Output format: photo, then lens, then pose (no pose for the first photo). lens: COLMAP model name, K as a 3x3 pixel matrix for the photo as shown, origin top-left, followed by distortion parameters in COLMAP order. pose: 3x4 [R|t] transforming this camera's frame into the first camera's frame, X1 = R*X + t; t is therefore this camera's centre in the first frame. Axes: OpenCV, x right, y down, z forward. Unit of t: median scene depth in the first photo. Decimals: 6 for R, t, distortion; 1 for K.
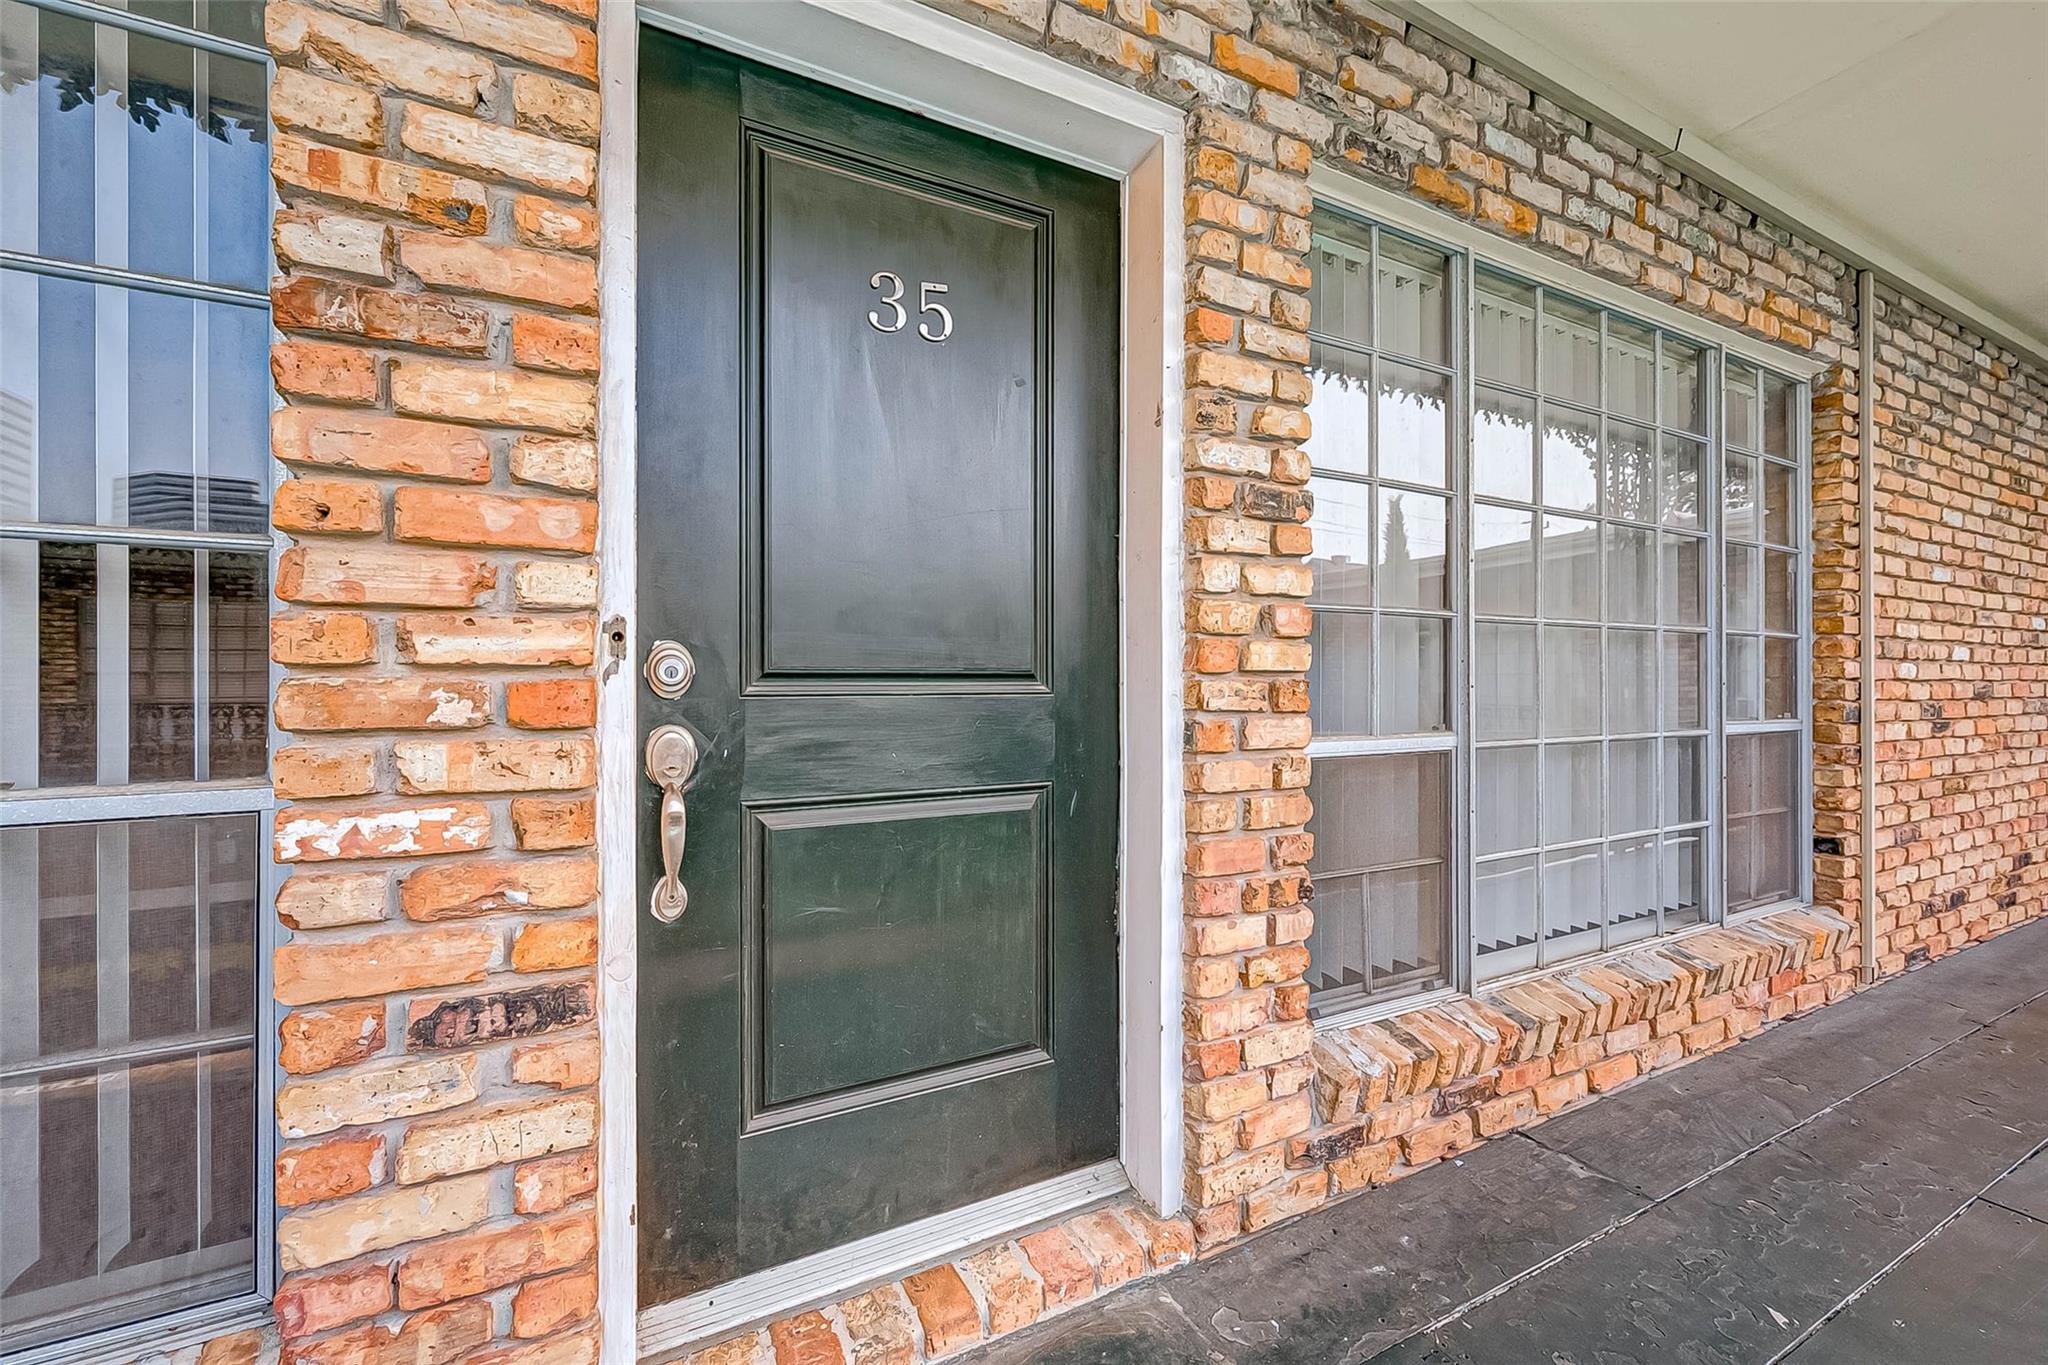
lens RADIAL K [[817.9, 0, 1016.3], [0, 817.9, 686.0], [0, 0, 1]] dist [-0.000202, -0.000007]
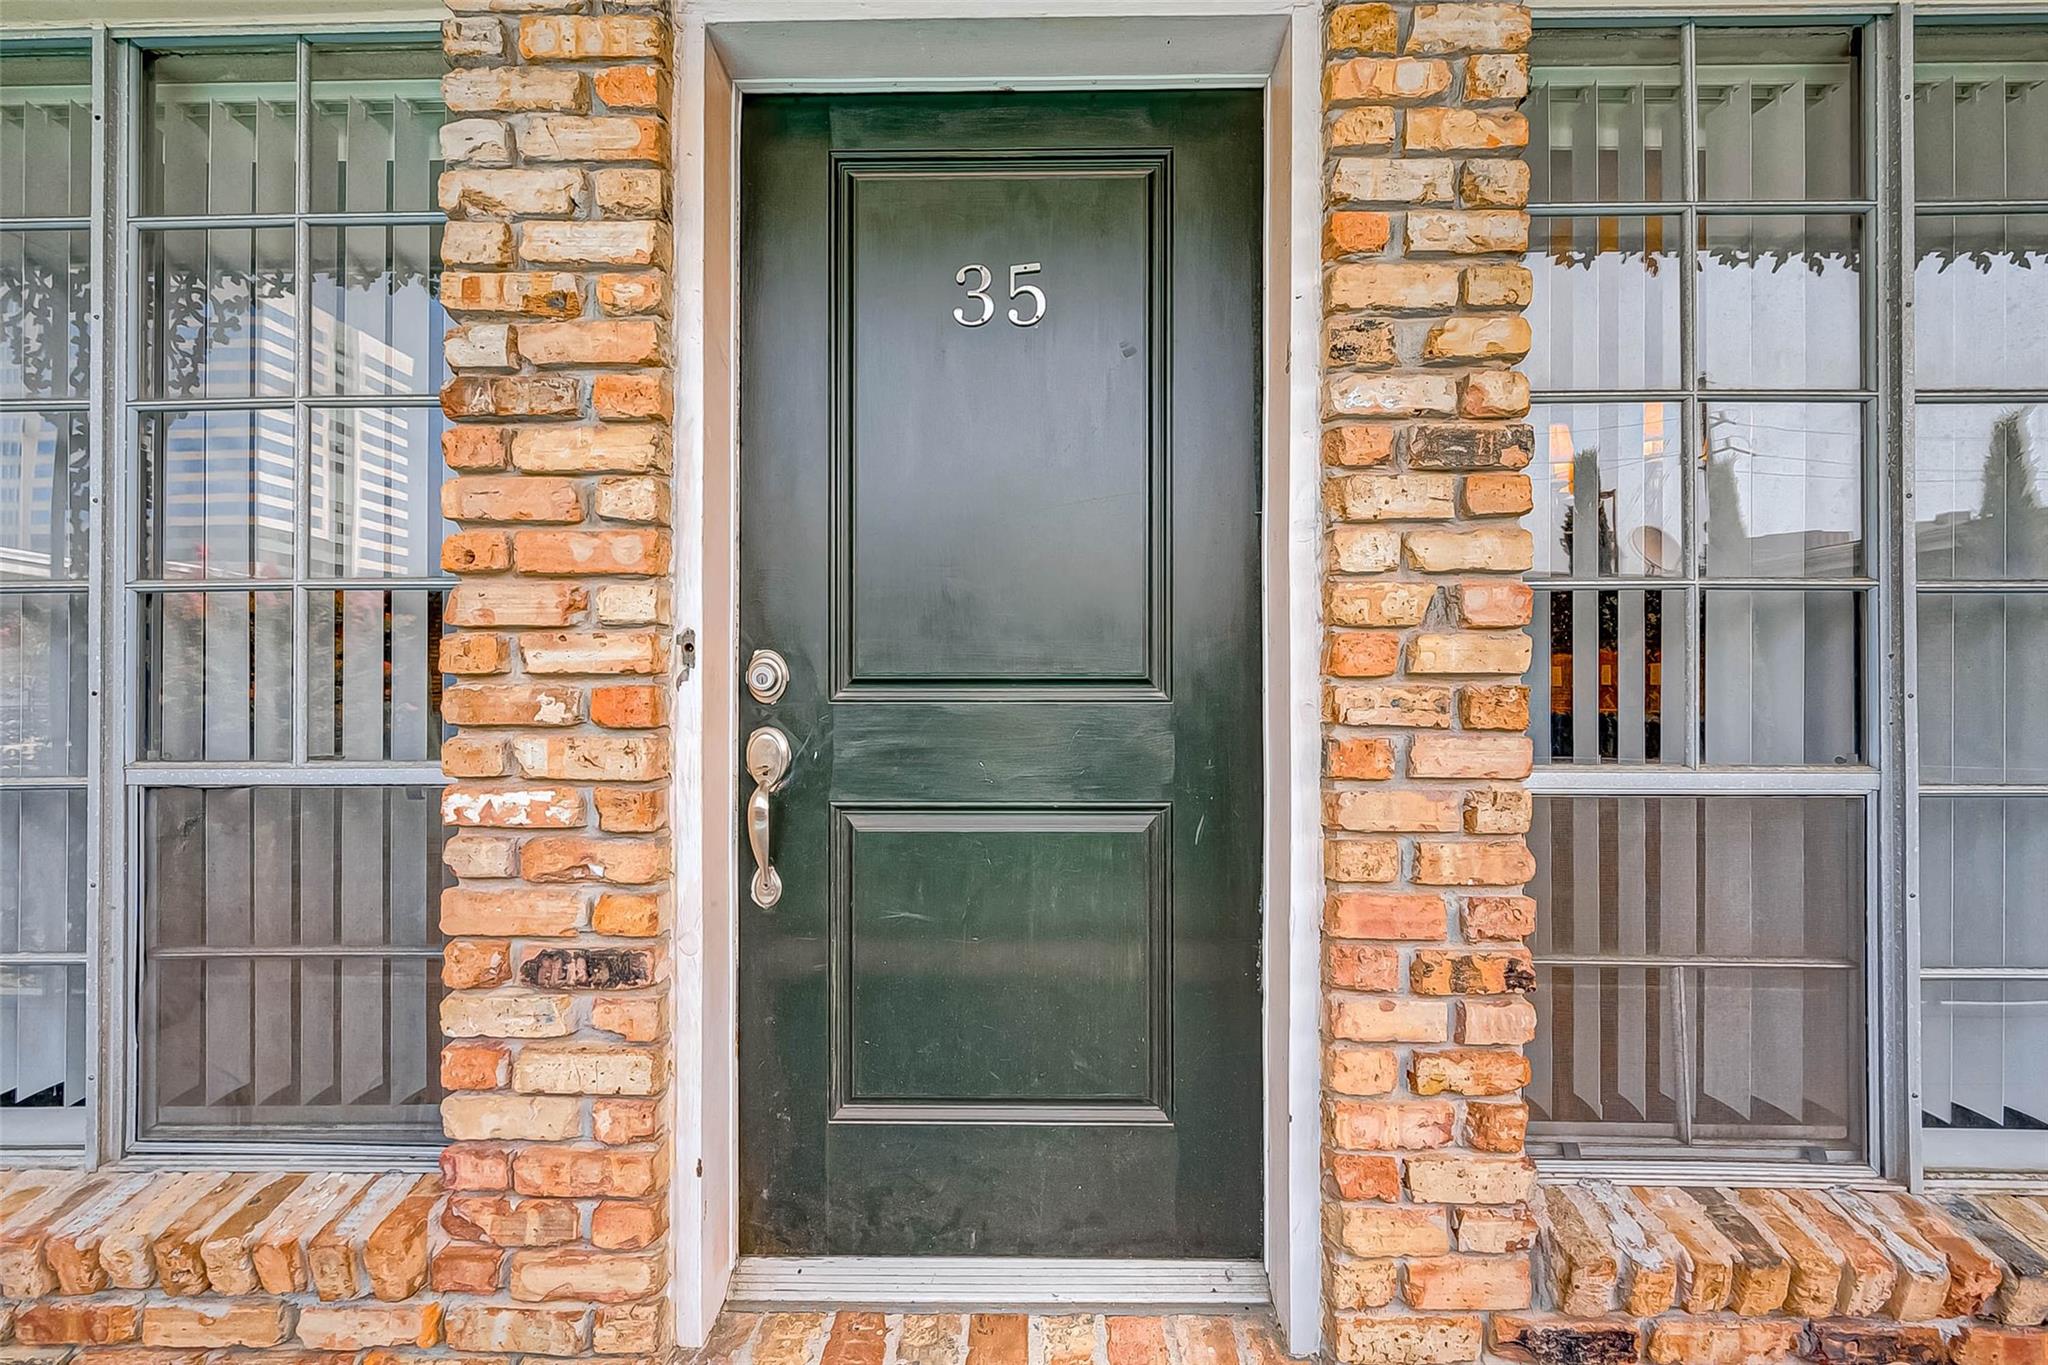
lens RADIAL K [[817.9, 0, 1016.3], [0, 817.9, 686.0], [0, 0, 1]] dist [-0.000202, -0.000007]
pose [[0.883129, 0.000966, -0.469129, 0.374864], [-0.003132, 0.999988, -0.003837, -0.003961], [0.469120, 0.004858, 0.883121, 0.189131]]
